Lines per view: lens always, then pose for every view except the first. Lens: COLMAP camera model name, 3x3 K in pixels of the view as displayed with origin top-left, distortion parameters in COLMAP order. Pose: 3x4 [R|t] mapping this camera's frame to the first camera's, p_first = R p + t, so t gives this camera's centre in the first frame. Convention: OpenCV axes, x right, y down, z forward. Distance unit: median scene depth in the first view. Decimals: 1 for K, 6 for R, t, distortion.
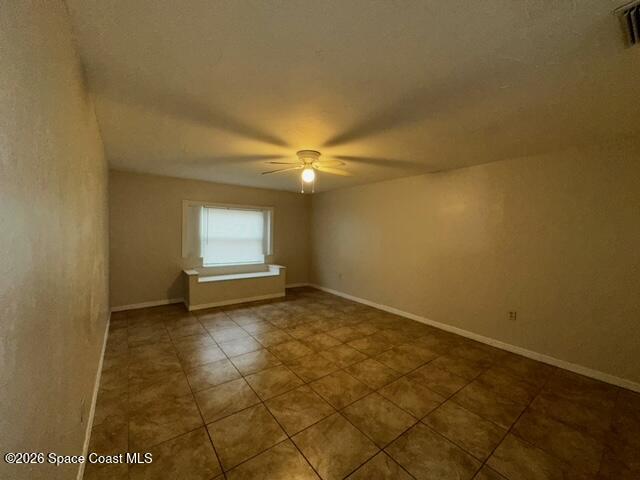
lens RADIAL K [[256.2, 0, 319.4], [0, 256.2, 237.6], [0, 0, 1]] dist [-0.003497, -0.001354]
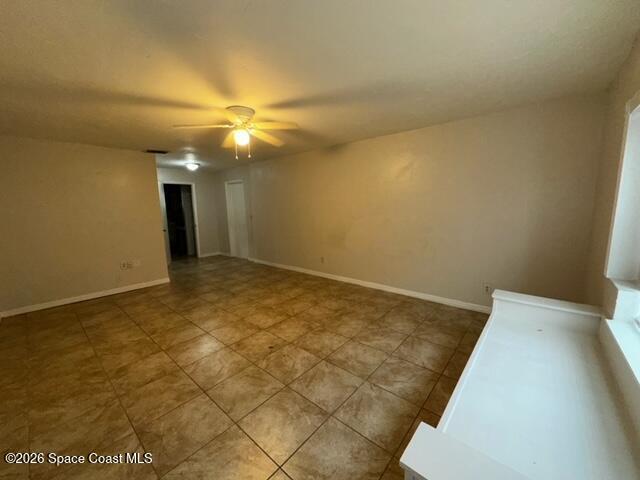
lens RADIAL K [[256.2, 0, 323.9], [0, 256.2, 242.5], [0, 0, 1]] dist [-0.003497, -0.001354]
pose [[-0.974932, 0.035866, -0.219595, -0.105939], [-0.000513, 0.986559, 0.163407, -0.032786], [0.222504, 0.159423, -0.961809, 1.804169]]
